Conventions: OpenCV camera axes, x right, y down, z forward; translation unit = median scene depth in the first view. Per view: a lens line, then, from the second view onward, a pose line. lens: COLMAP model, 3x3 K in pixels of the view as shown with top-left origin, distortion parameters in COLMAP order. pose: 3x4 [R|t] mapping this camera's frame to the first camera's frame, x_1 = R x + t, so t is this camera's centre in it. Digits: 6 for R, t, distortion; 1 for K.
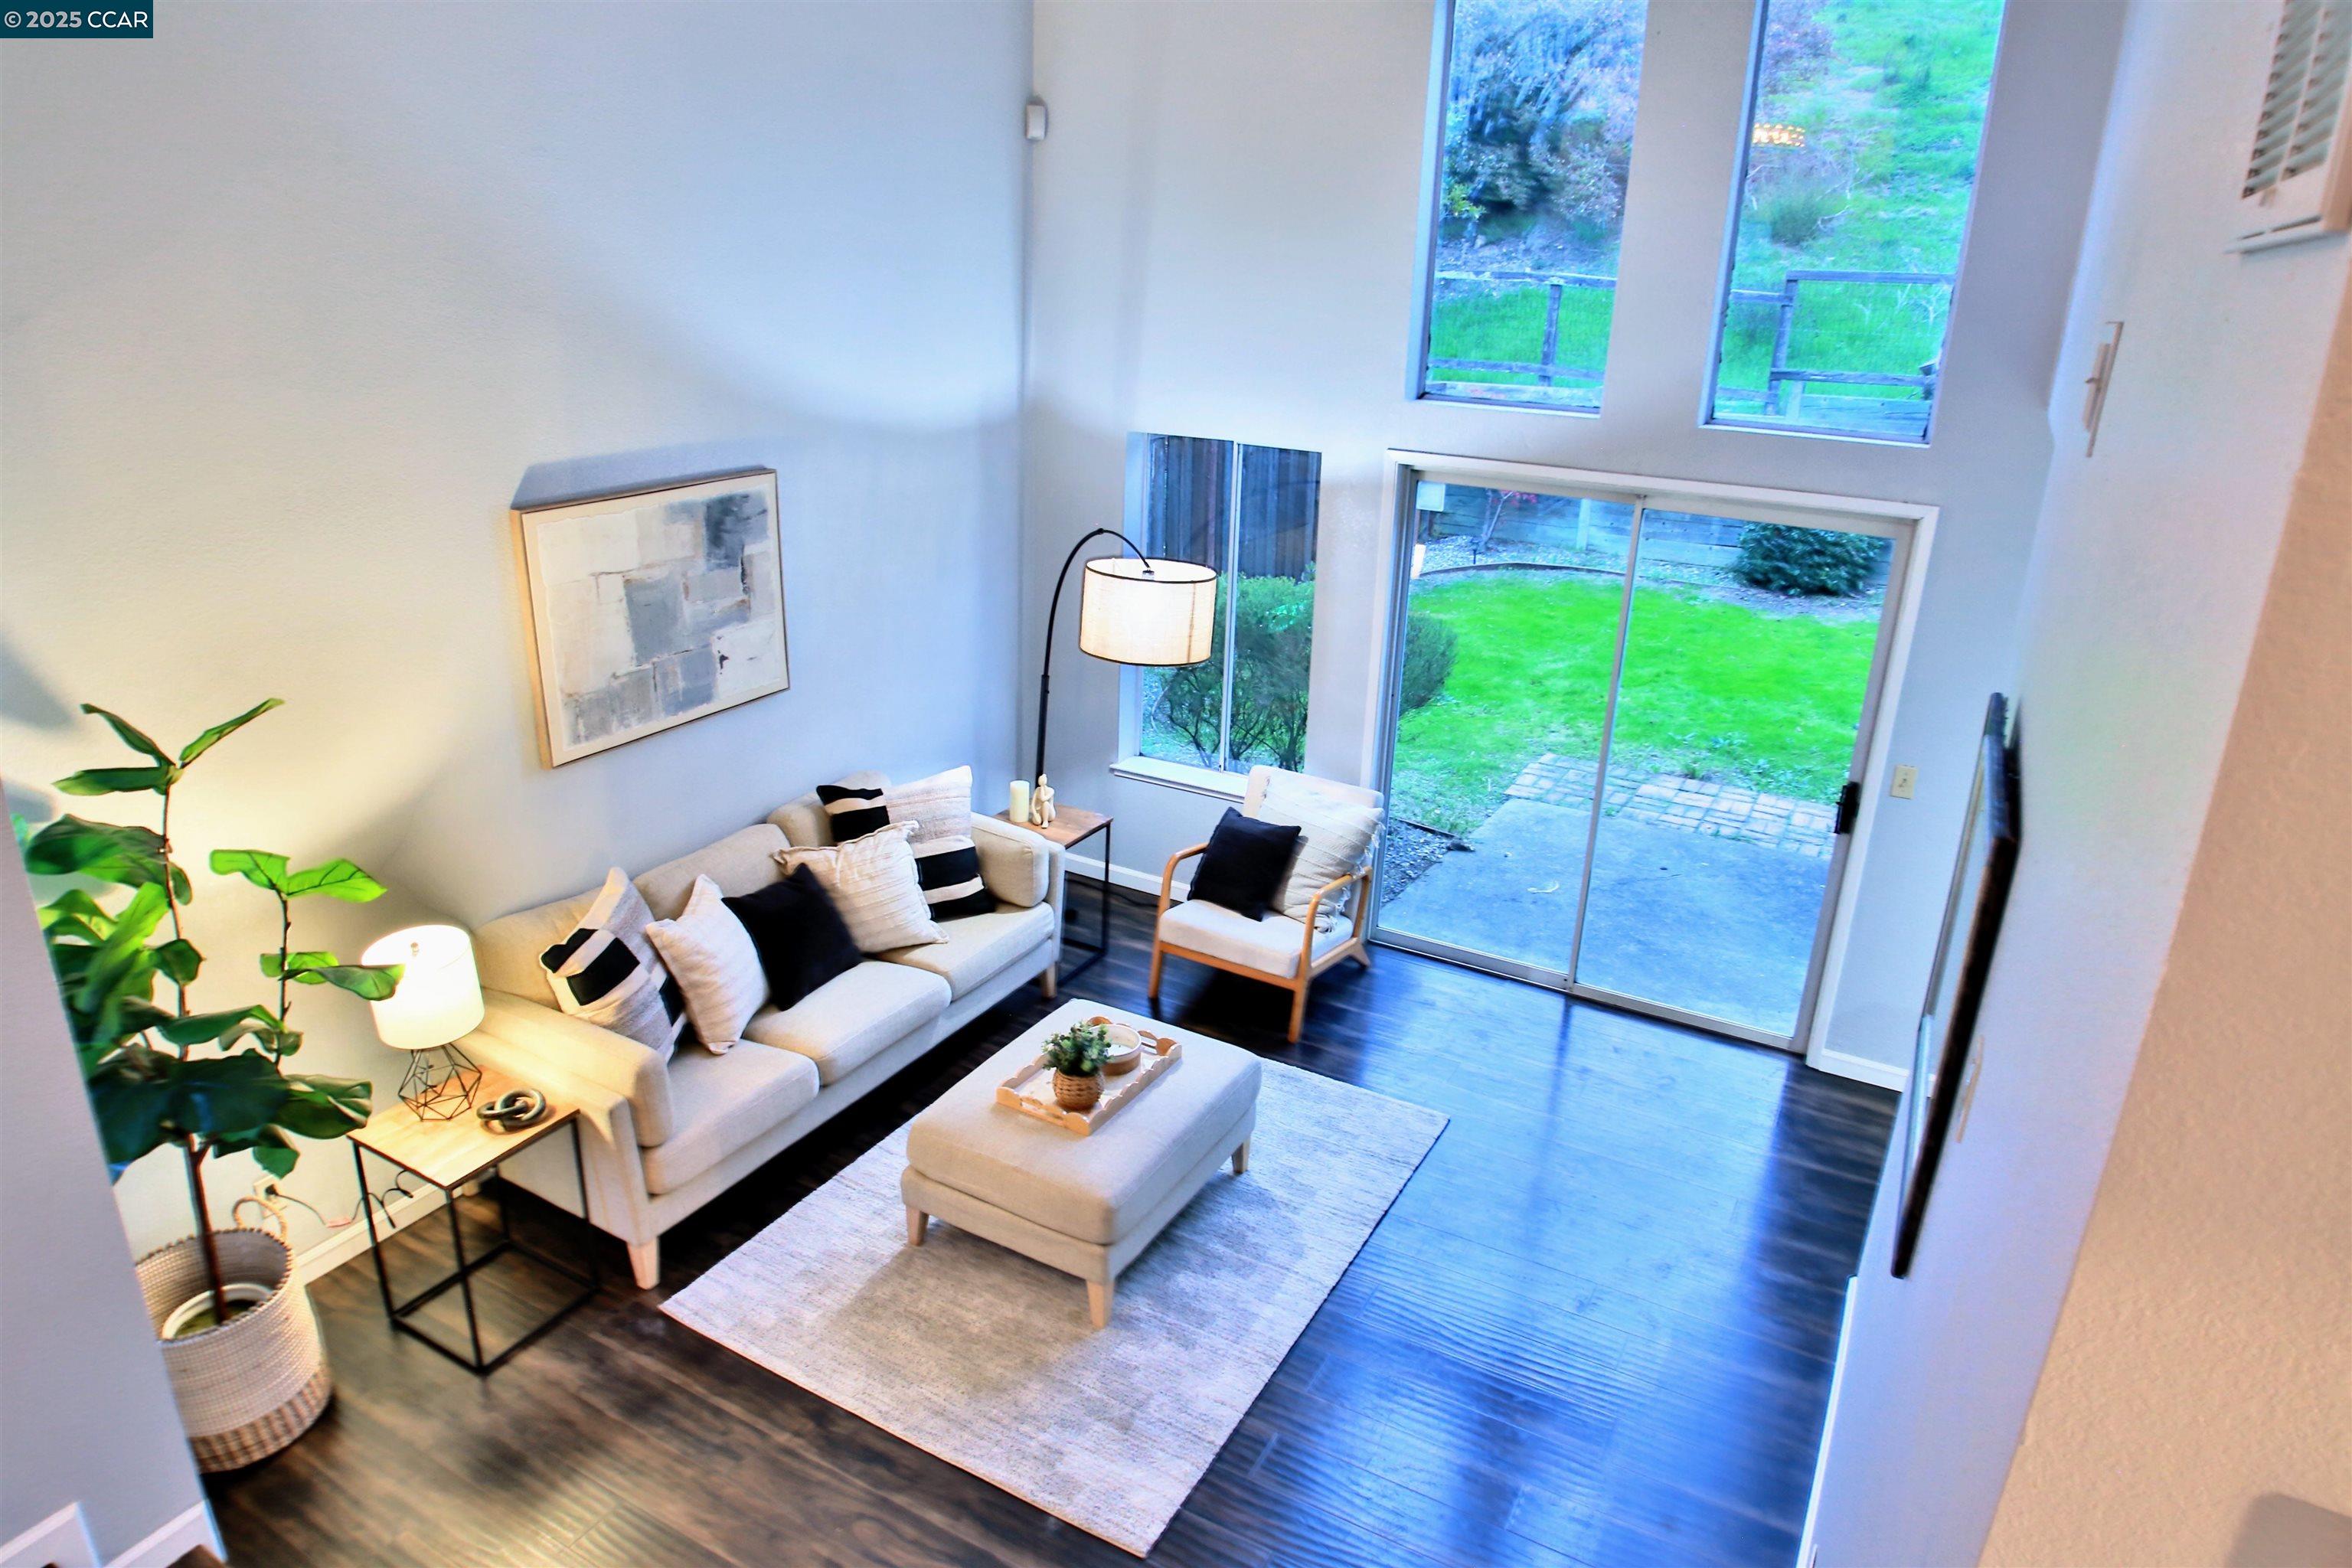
lens RADIAL K [[1426.6, 0, 1165.9], [0, 1426.6, 771.8], [0, 0, 1]] dist [-0.029145, -0.000478]
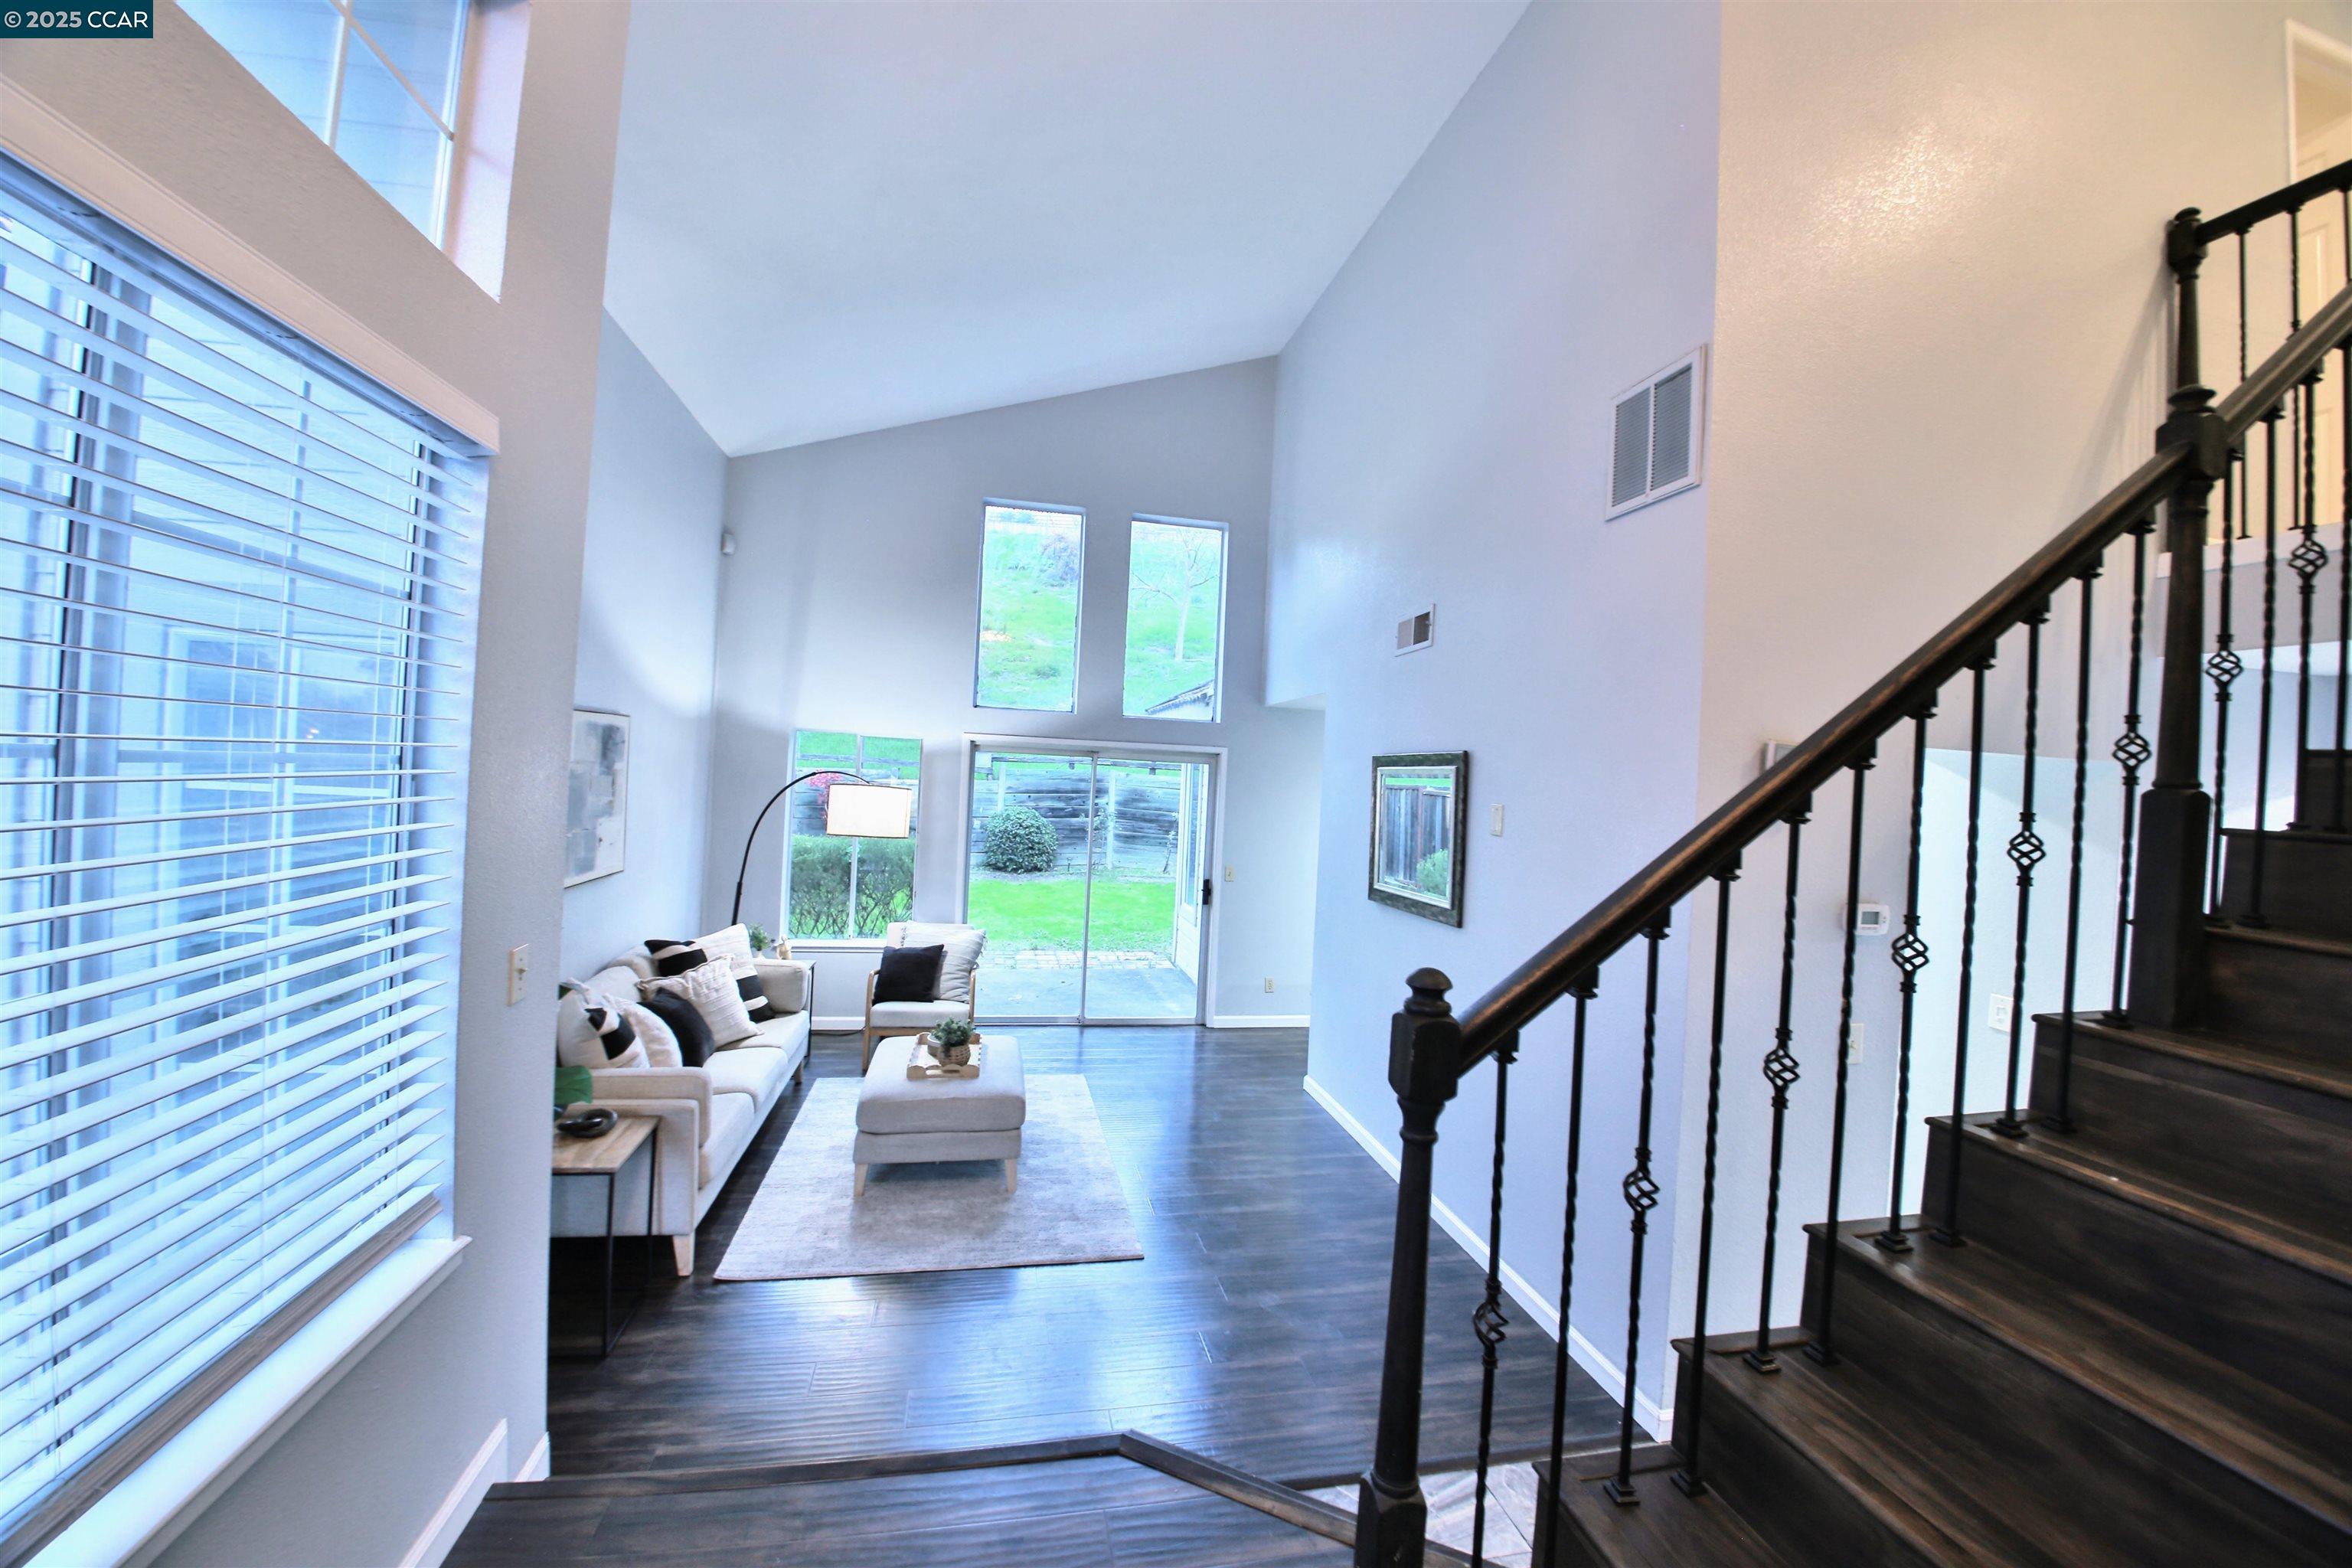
lens RADIAL K [[887.0, 0, 1173.8], [0, 887.0, 778.7], [0, 0, 1]] dist [0.000504, 0.000017]
pose [[0.749321, 0.002025, 0.662204, -0.388696], [0.201106, 0.952070, -0.230475, 0.145065], [-0.630931, 0.305873, 0.712999, 0.018155]]
